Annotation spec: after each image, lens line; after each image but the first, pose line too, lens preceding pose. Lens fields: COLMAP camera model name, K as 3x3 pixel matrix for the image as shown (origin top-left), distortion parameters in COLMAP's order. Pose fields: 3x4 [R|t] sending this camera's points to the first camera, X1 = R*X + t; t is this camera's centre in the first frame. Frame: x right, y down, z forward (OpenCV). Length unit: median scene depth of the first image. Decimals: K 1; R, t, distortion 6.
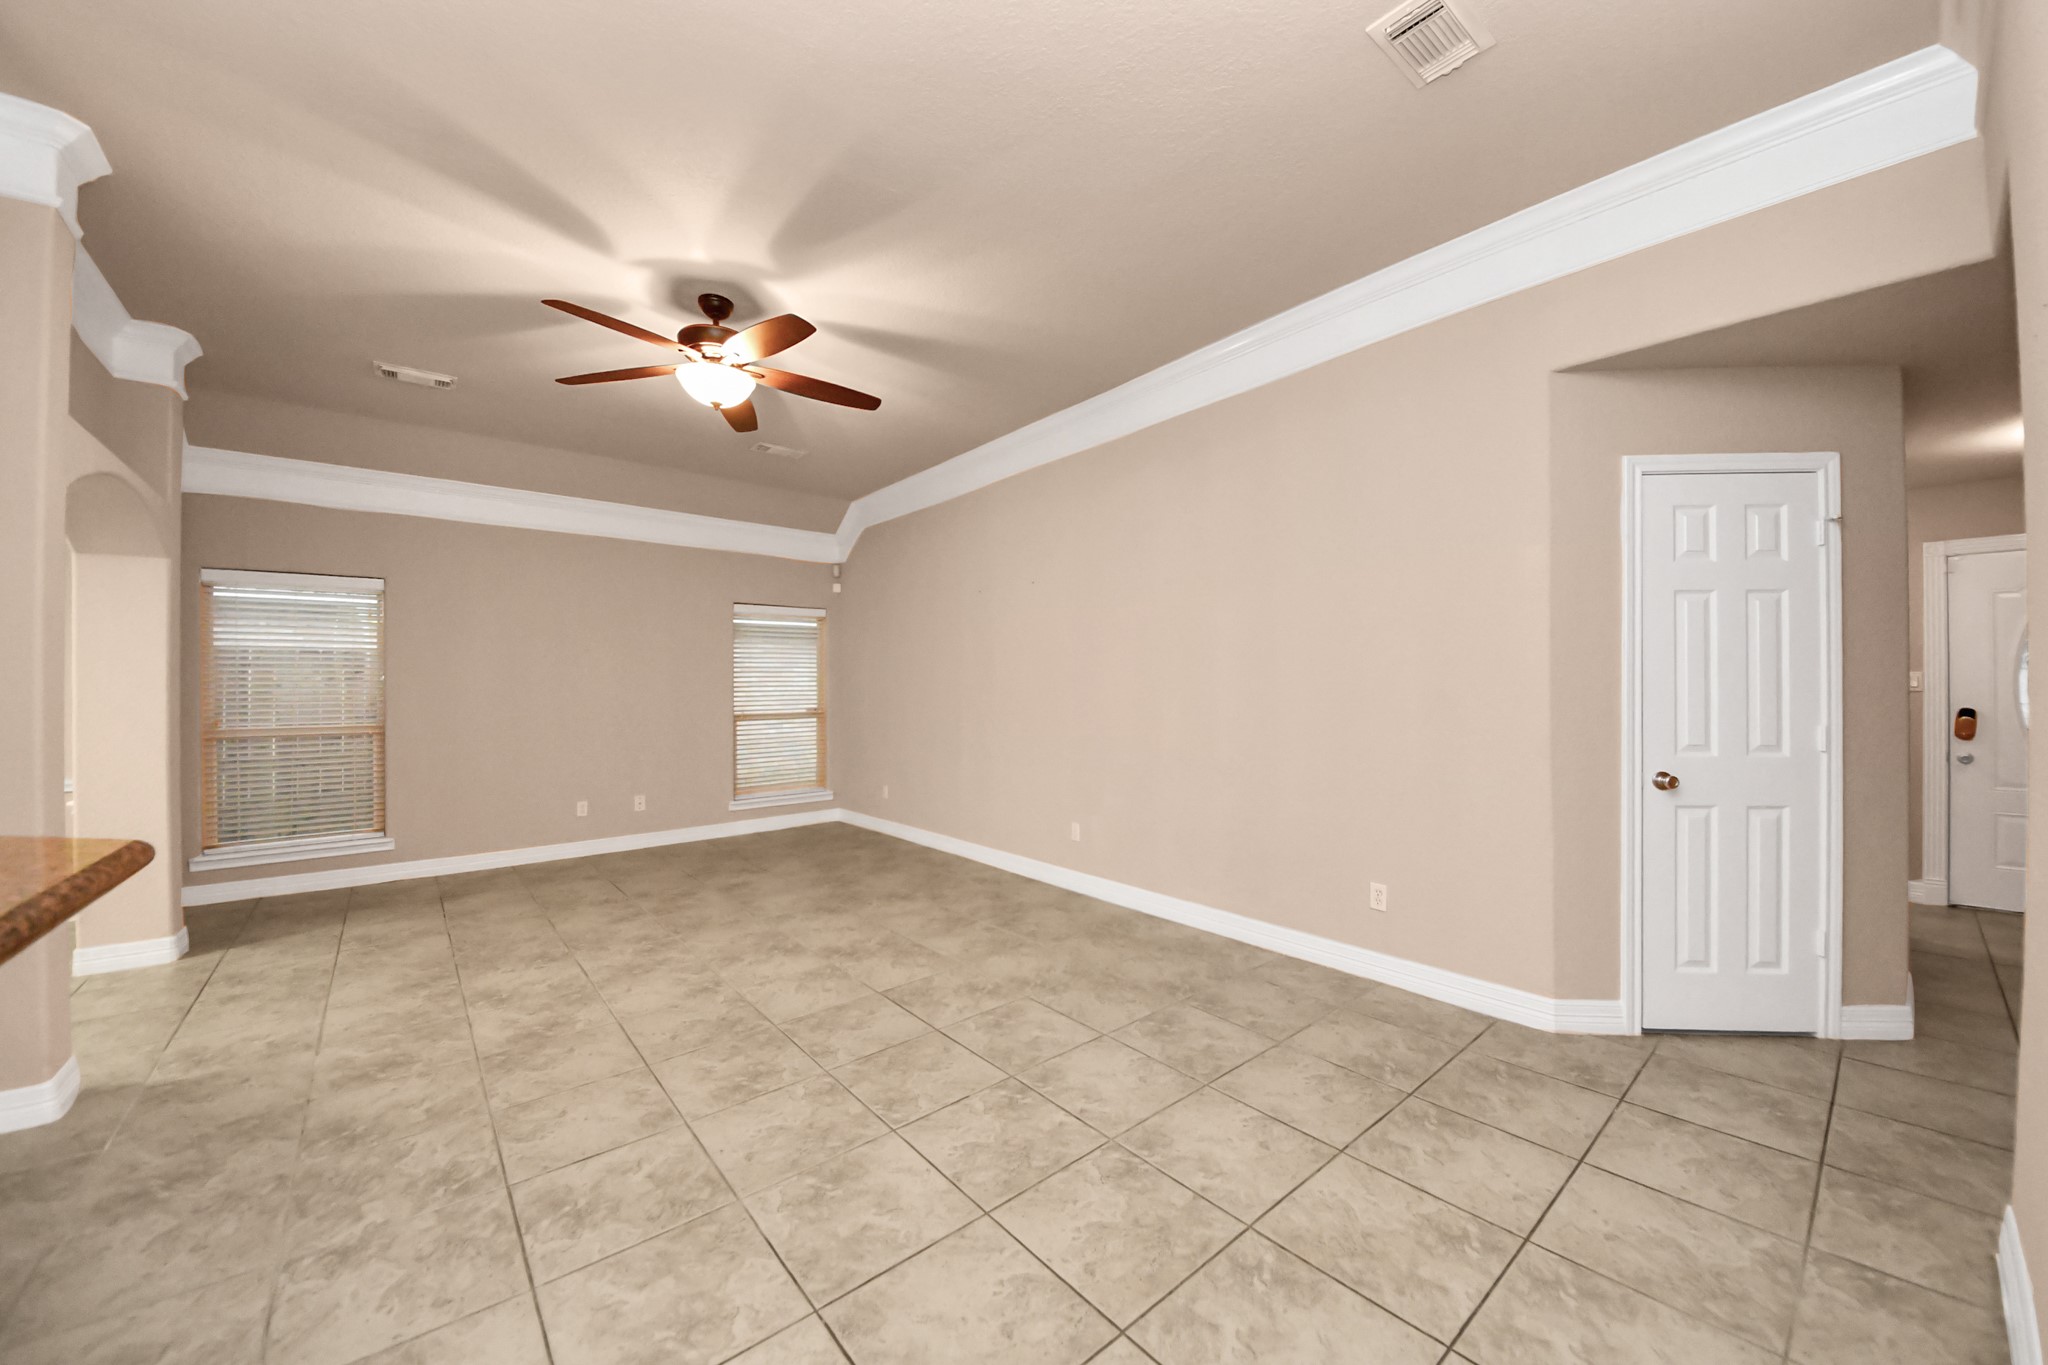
lens RADIAL K [[756.3, 0, 1028.3], [0, 756.3, 681.7], [0, 0, 1]] dist [-0.040579, -0.000355]
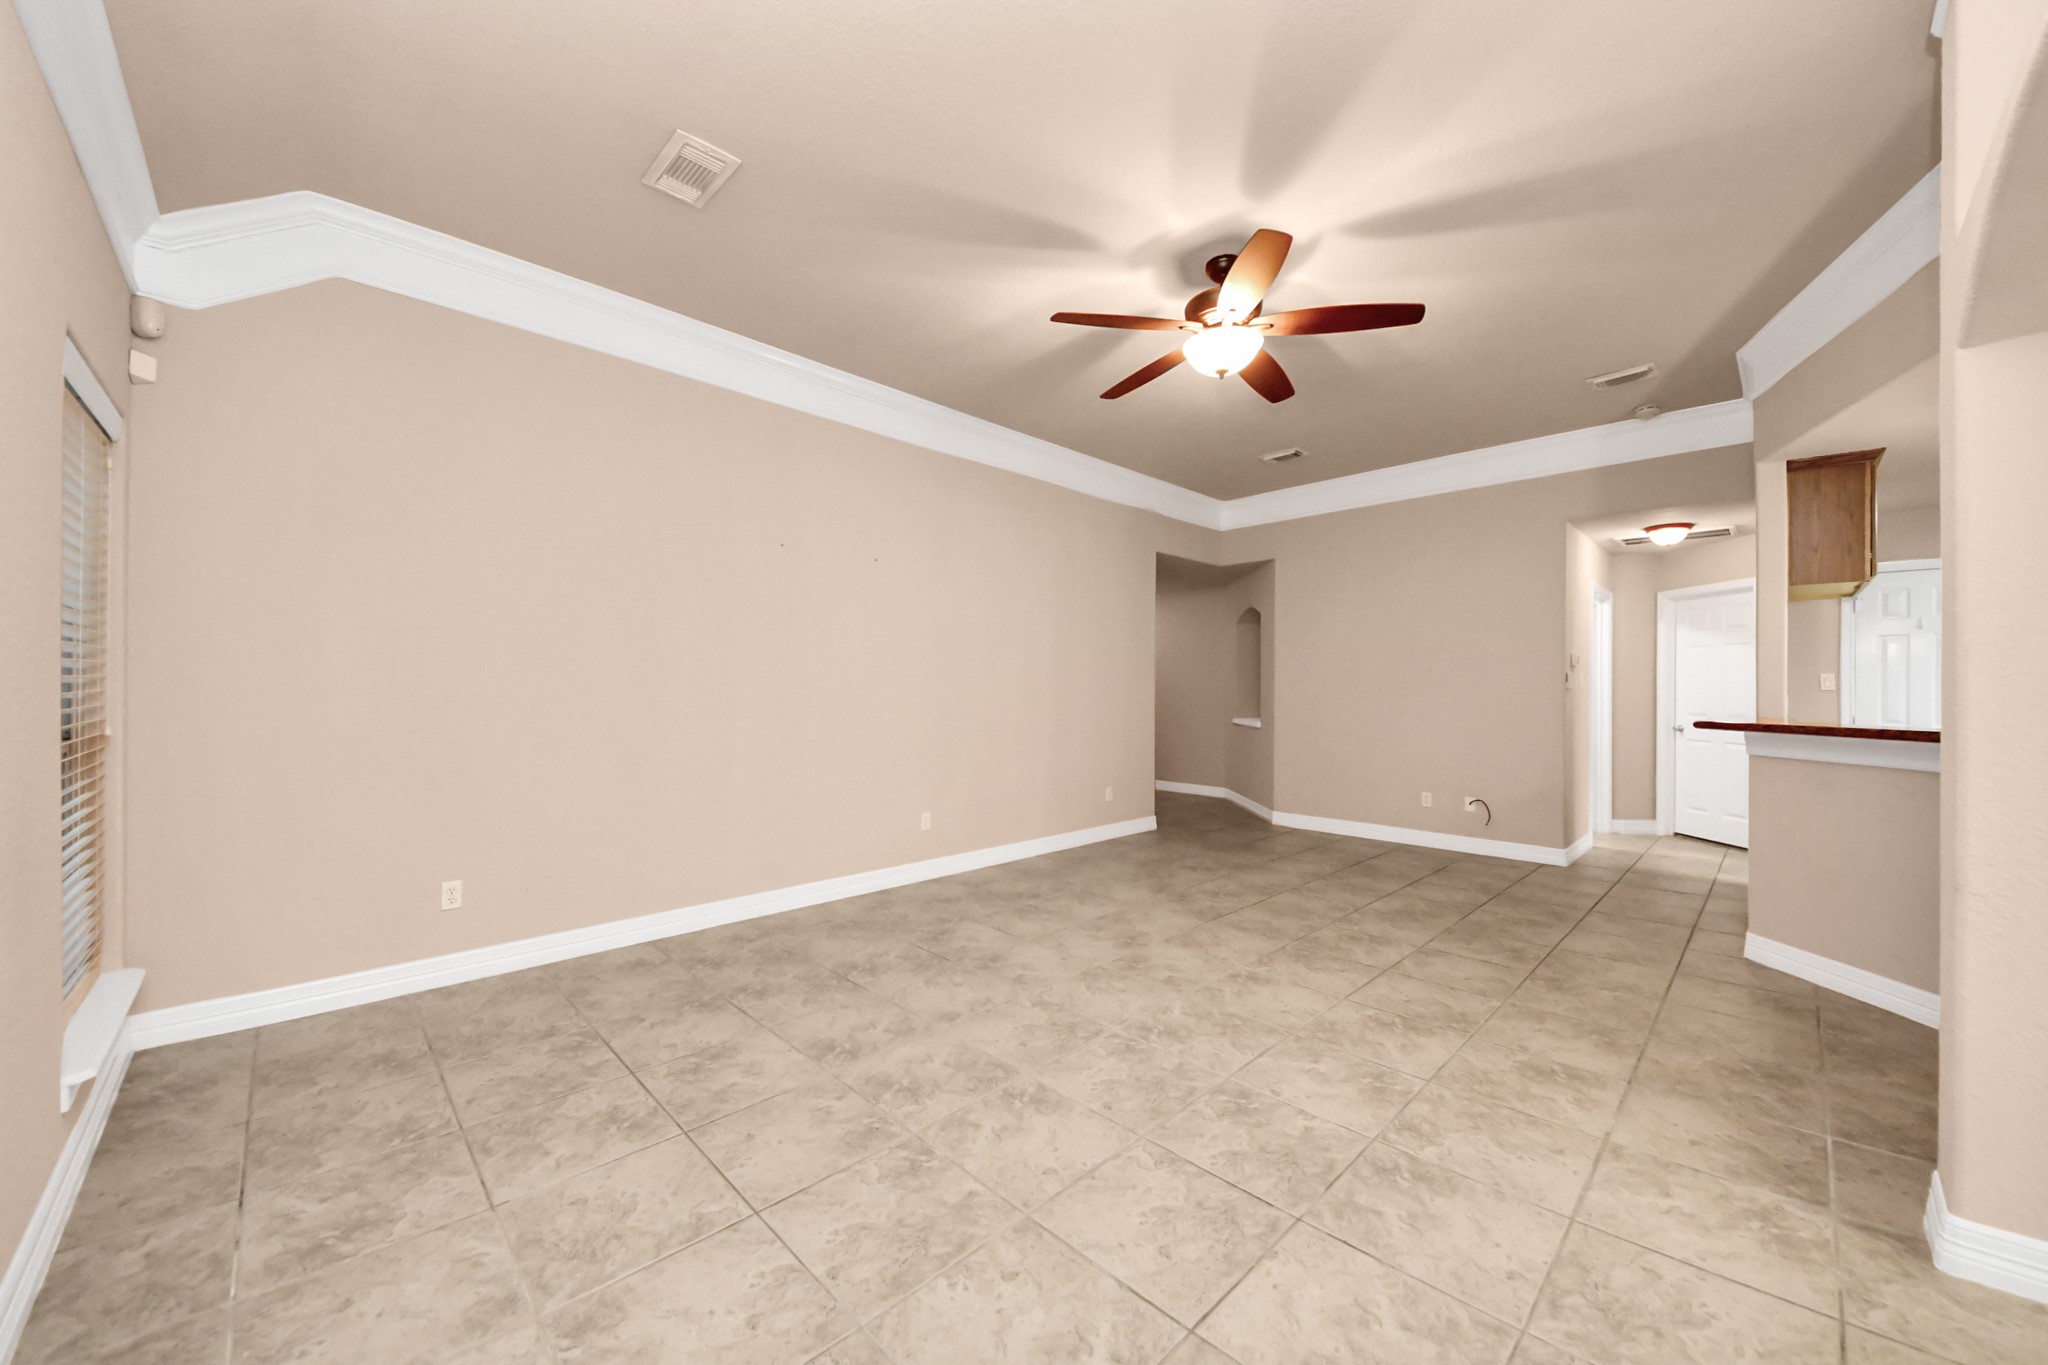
lens RADIAL K [[756.3, 0, 1035.7], [0, 756.3, 685.7], [0, 0, 1]] dist [-0.040579, -0.000355]
pose [[-0.060830, 0.003720, 0.998141, -1.465015], [0.002151, 0.999991, -0.003596, 0.031595], [-0.998146, 0.001928, -0.060838, 1.403056]]
